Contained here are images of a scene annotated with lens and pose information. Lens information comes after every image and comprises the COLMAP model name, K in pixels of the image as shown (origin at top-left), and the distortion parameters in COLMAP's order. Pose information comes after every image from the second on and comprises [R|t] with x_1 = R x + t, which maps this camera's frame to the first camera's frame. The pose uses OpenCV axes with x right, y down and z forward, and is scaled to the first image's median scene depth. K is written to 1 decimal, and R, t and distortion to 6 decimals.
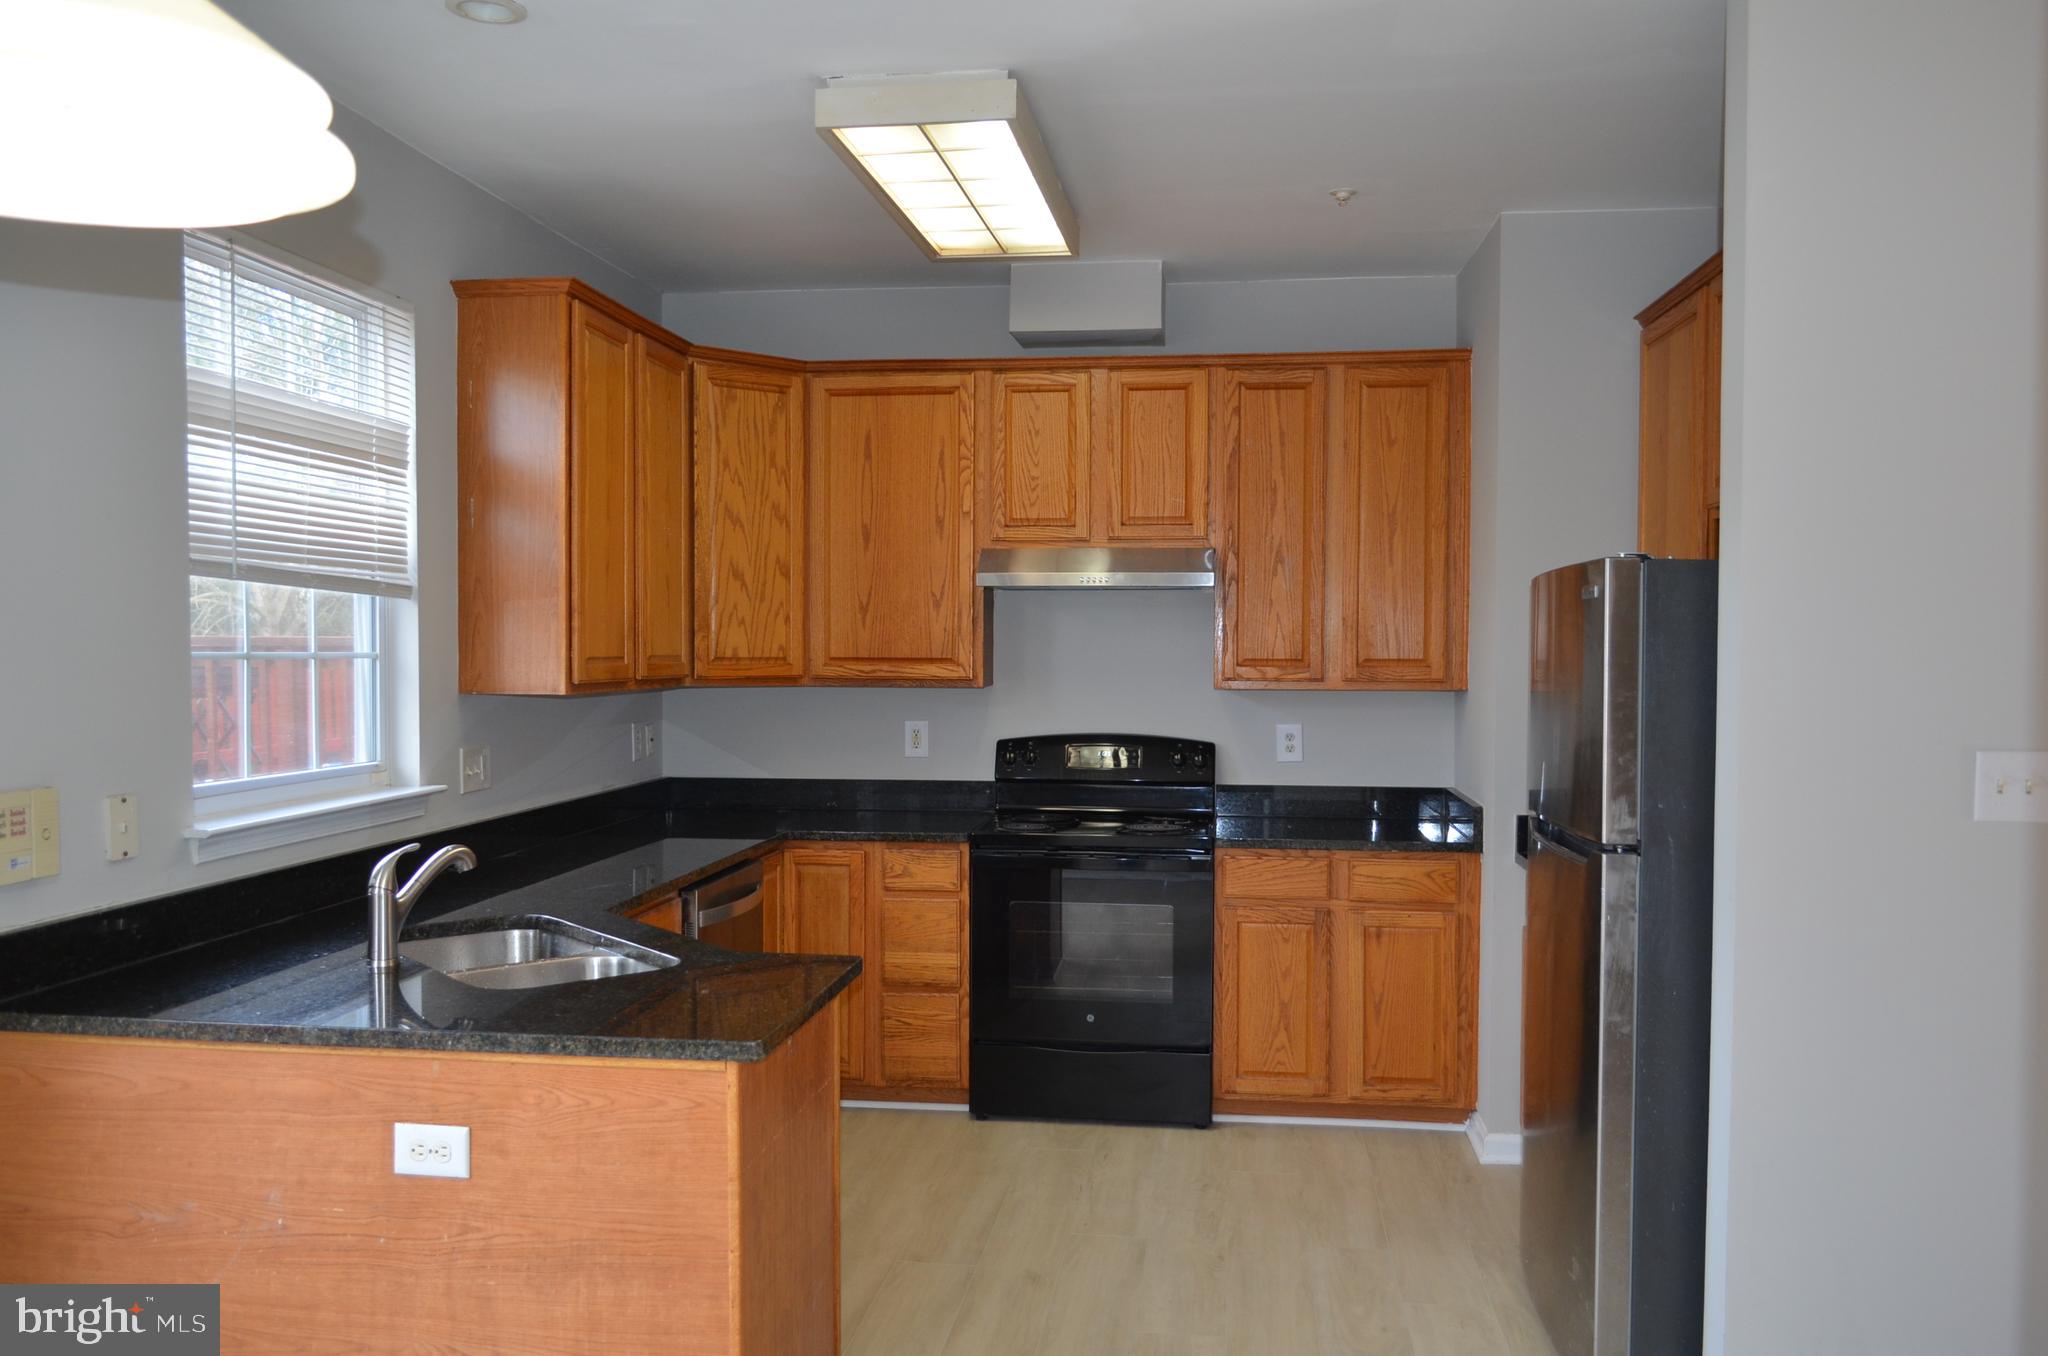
lens RADIAL K [[1590.9, 0, 1023.7], [0, 1590.9, 686.7], [0, 0, 1]] dist [-0.012619, 0.007207]
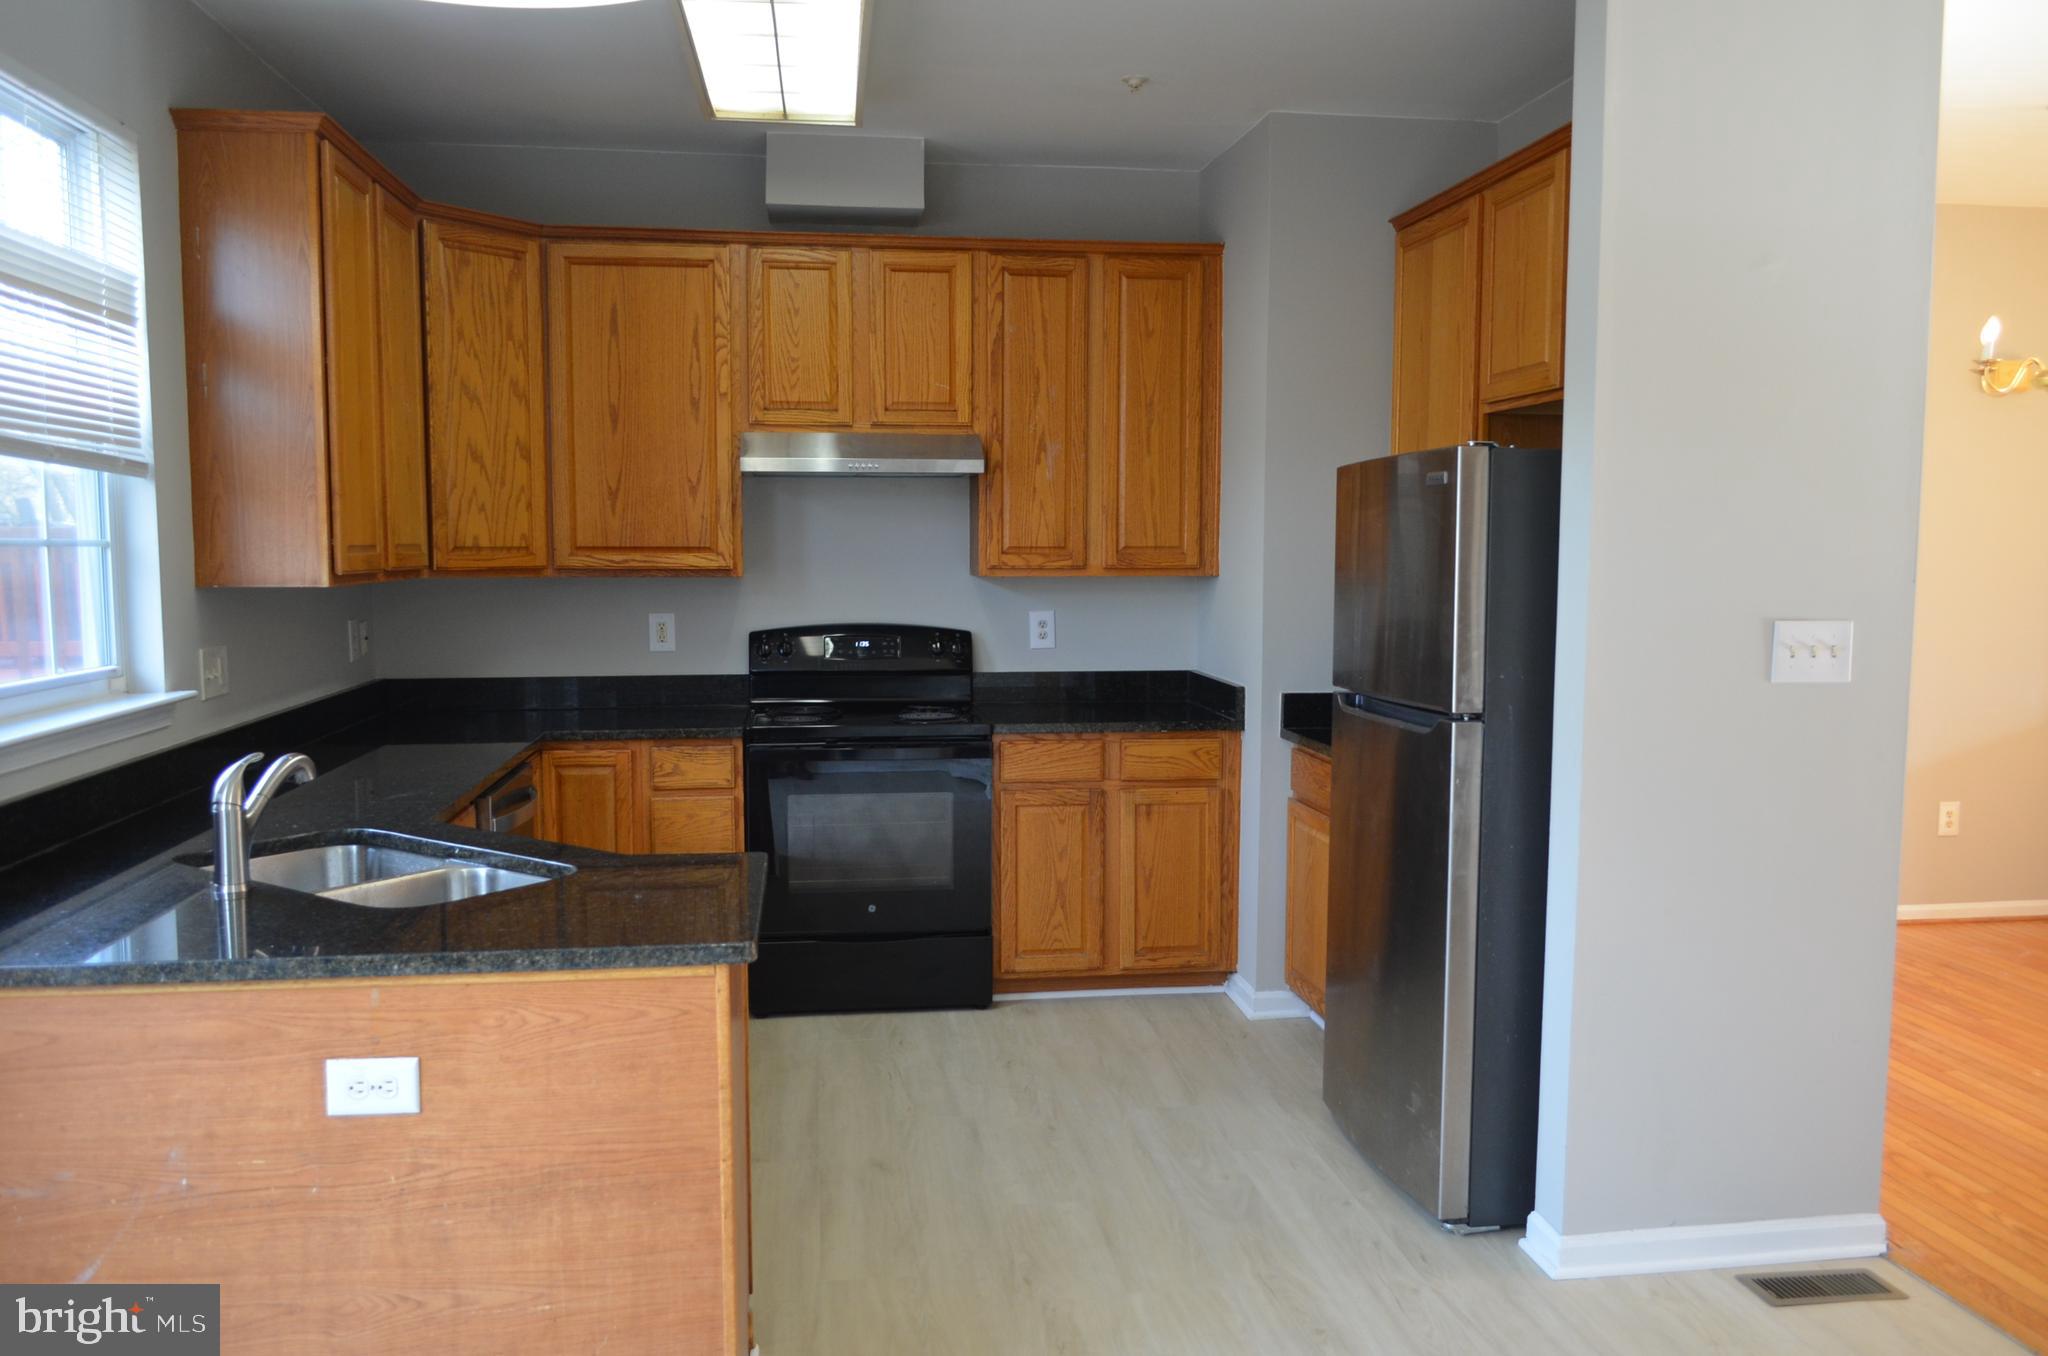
lens RADIAL K [[1590.9, 0, 1023.7], [0, 1590.9, 686.7], [0, 0, 1]] dist [-0.012619, 0.007207]
pose [[0.964692, -0.025810, 0.262114, -0.126169], [0.008639, 0.997752, 0.066451, 0.004372], [-0.263240, -0.061840, 0.962746, 0.024419]]
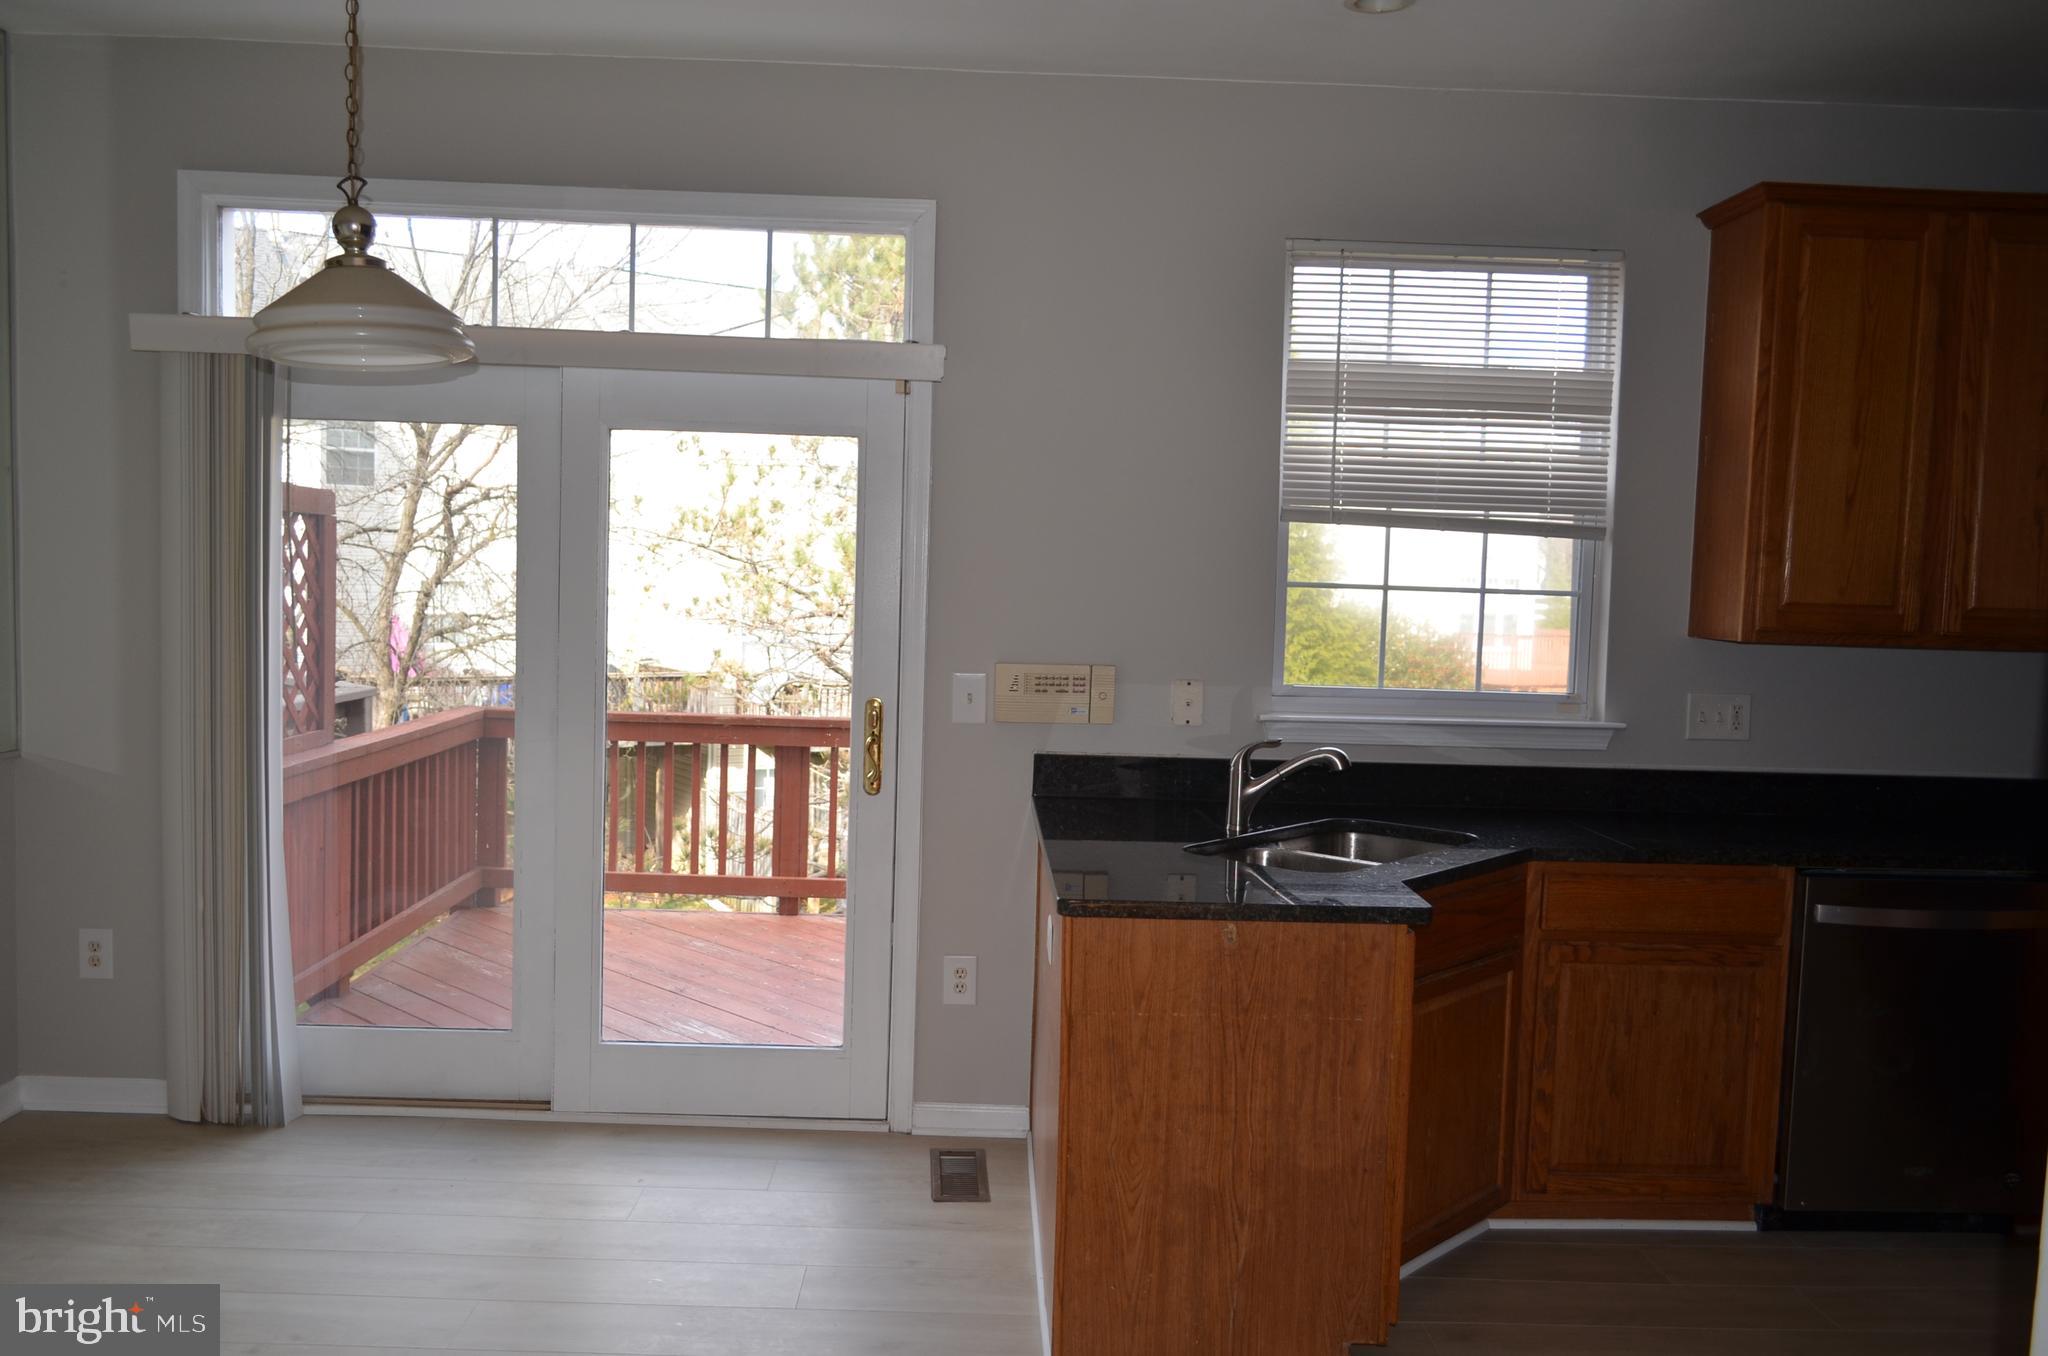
lens RADIAL K [[1590.9, 0, 1023.7], [0, 1590.9, 686.7], [0, 0, 1]] dist [-0.012619, 0.007207]
pose [[0.163417, 0.066502, -0.984313, 0.475240], [-0.056935, 0.996698, 0.057886, 0.001046], [0.984913, 0.046582, 0.166664, 0.380095]]
